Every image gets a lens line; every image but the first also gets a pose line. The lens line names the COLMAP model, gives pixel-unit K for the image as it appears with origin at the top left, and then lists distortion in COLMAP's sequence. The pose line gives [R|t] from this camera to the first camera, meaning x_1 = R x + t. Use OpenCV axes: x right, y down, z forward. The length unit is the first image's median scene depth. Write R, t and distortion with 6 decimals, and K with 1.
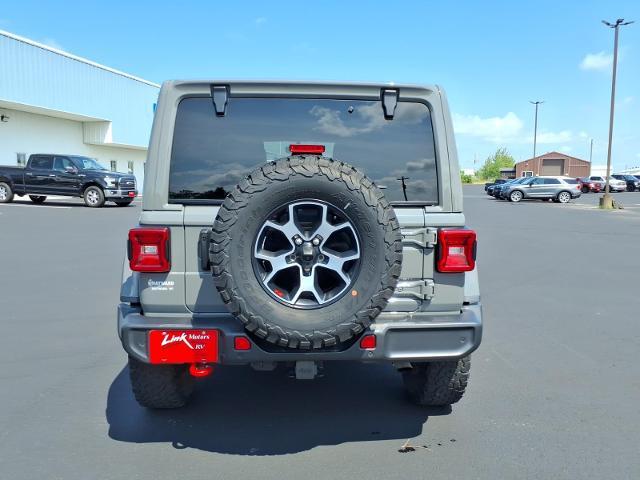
lens RADIAL K [[530.7, 0, 324.1], [0, 530.7, 249.9], [0, 0, 1]] dist [0.003084, -0.002806]
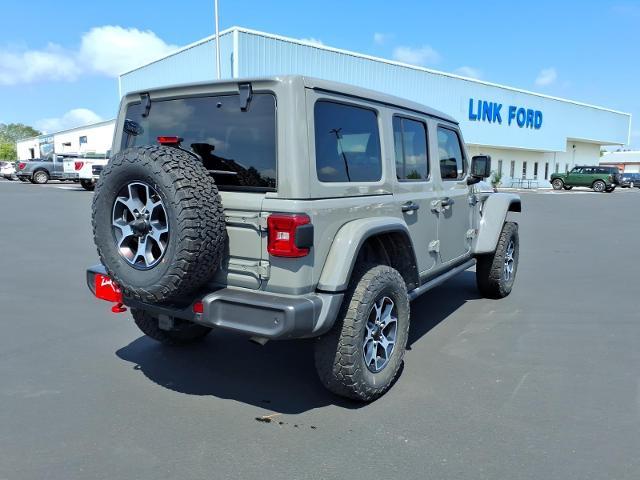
lens RADIAL K [[512.1, 0, 321.0], [0, 512.1, 252.3], [0, 0, 1]] dist [0.001962, -0.001495]
pose [[0.806048, 0.097580, -0.583750, 0.921842], [-0.091949, 0.994986, 0.039358, -0.012832], [0.584664, 0.021951, 0.810979, 0.248699]]
